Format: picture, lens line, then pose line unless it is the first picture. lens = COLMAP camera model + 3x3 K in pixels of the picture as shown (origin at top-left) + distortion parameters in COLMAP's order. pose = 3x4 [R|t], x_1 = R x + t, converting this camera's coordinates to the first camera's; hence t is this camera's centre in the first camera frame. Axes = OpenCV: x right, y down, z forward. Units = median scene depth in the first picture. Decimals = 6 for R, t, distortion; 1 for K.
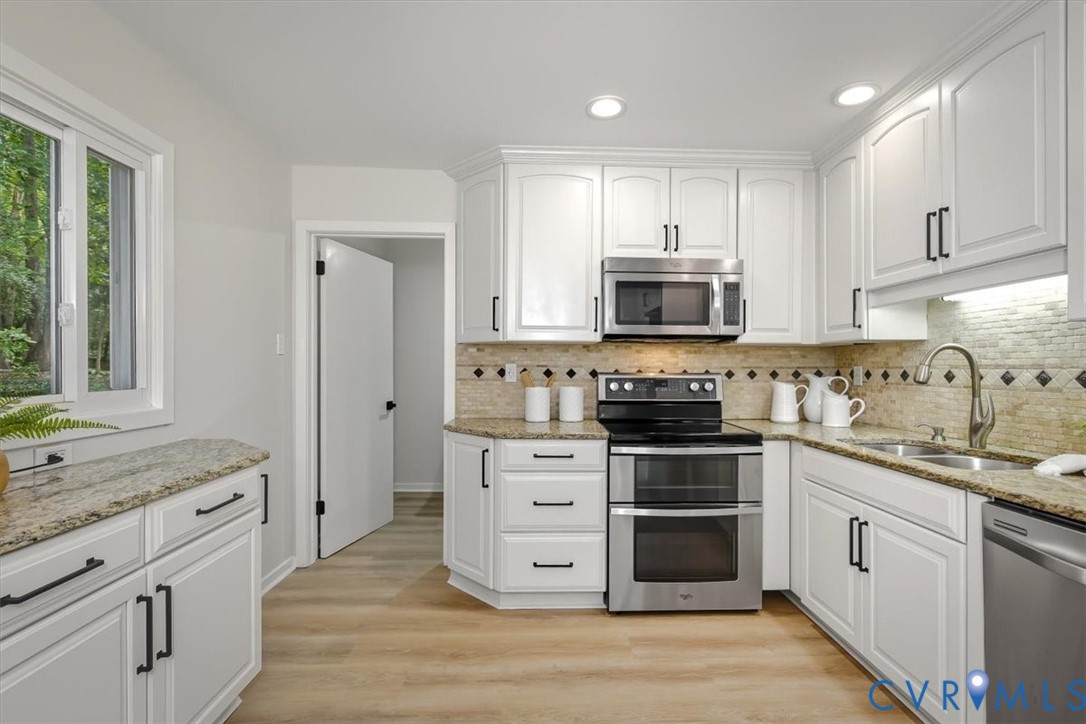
lens RADIAL K [[512.8, 0, 550.7], [0, 512.8, 366.8], [0, 0, 1]] dist [0.000127, 0.000503]
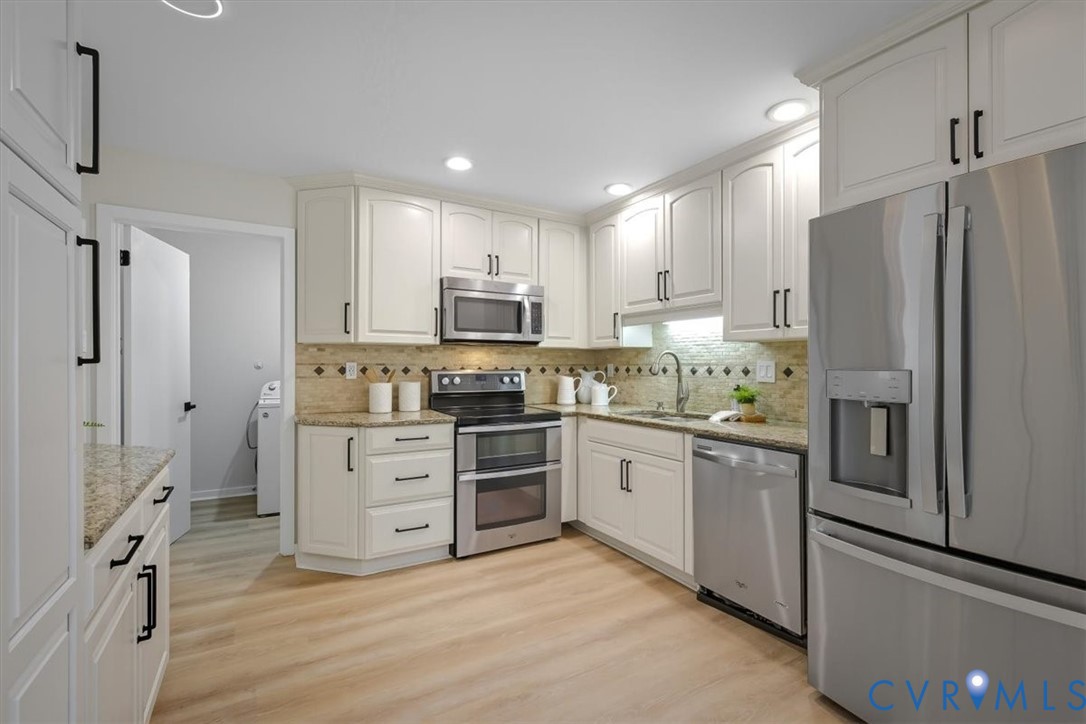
lens RADIAL K [[504.4, 0, 555.7], [0, 504.4, 362.3], [0, 0, 1]] dist [0.000336, 0.000161]
pose [[0.872296, -0.001184, 0.488976, -0.274647], [0.002107, 0.999997, -0.001337, -0.004794], [-0.488973, 0.002197, 0.872296, -0.203195]]
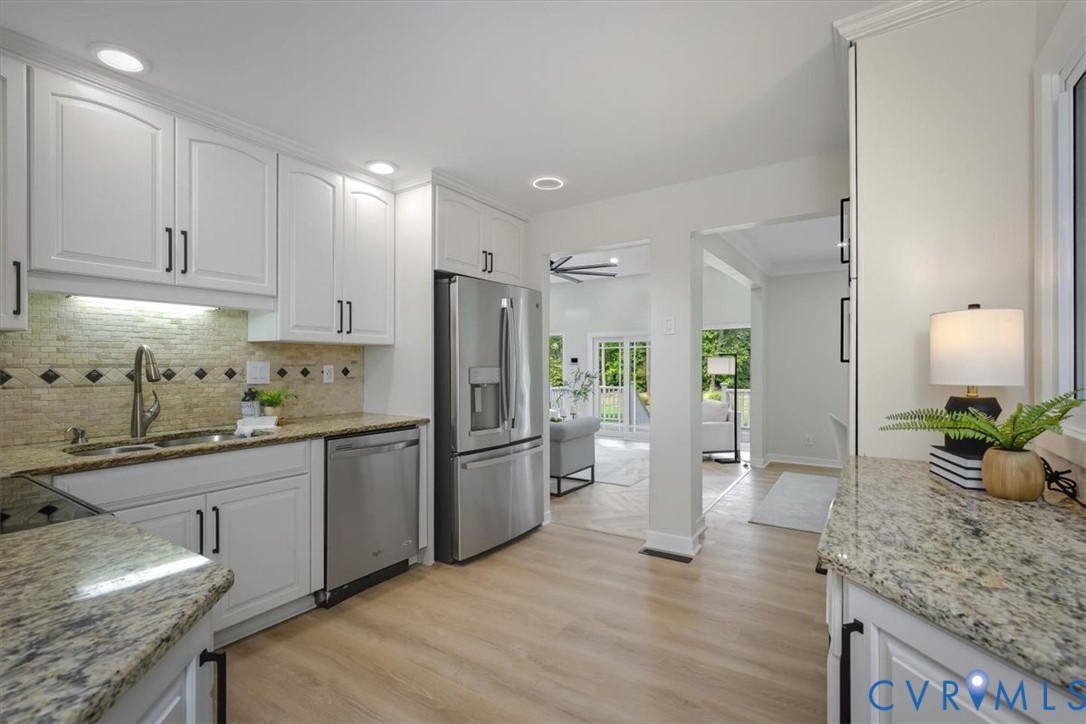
lens RADIAL K [[496.5, 0, 551.8], [0, 496.5, 368.3], [0, 0, 1]] dist [0.000030, 0.000320]
pose [[-0.825423, -0.003135, 0.564506, -0.434886], [0.001582, 0.999968, 0.007867, -0.001268], [-0.564513, 0.007386, -0.825391, 1.106370]]
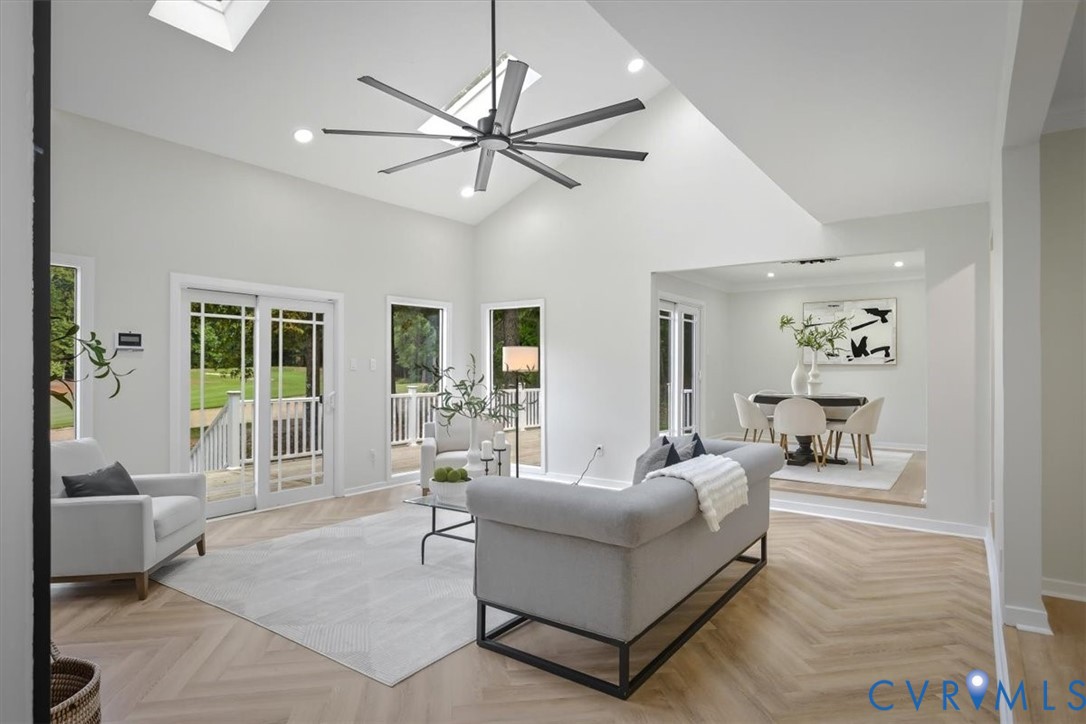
lens RADIAL K [[613.1, 0, 542.3], [0, 613.1, 368.5], [0, 0, 1]] dist [-0.018204, 0.002239]
pose [[-0.608119, -0.000933, -0.793845, 2.315391], [-0.000337, 1.000000, -0.000917, 0.053031], [0.793846, -0.000290, -0.608119, -0.113753]]
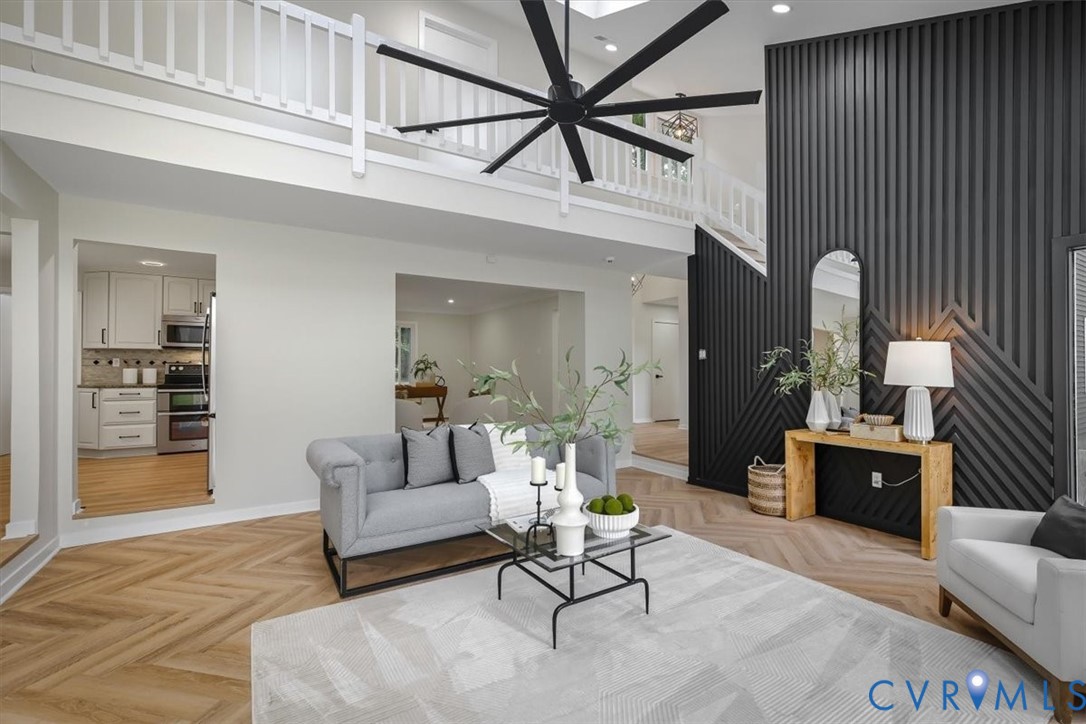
lens RADIAL K [[484.7, 0, 556.8], [0, 484.7, 364.4], [0, 0, 1]] dist [-0.002385, -0.000481]
pose [[0.856967, 0.001442, 0.515370, 0.568256], [0.002505, 0.999973, -0.006962, 0.047195], [-0.515366, 0.007257, 0.856940, -2.091363]]
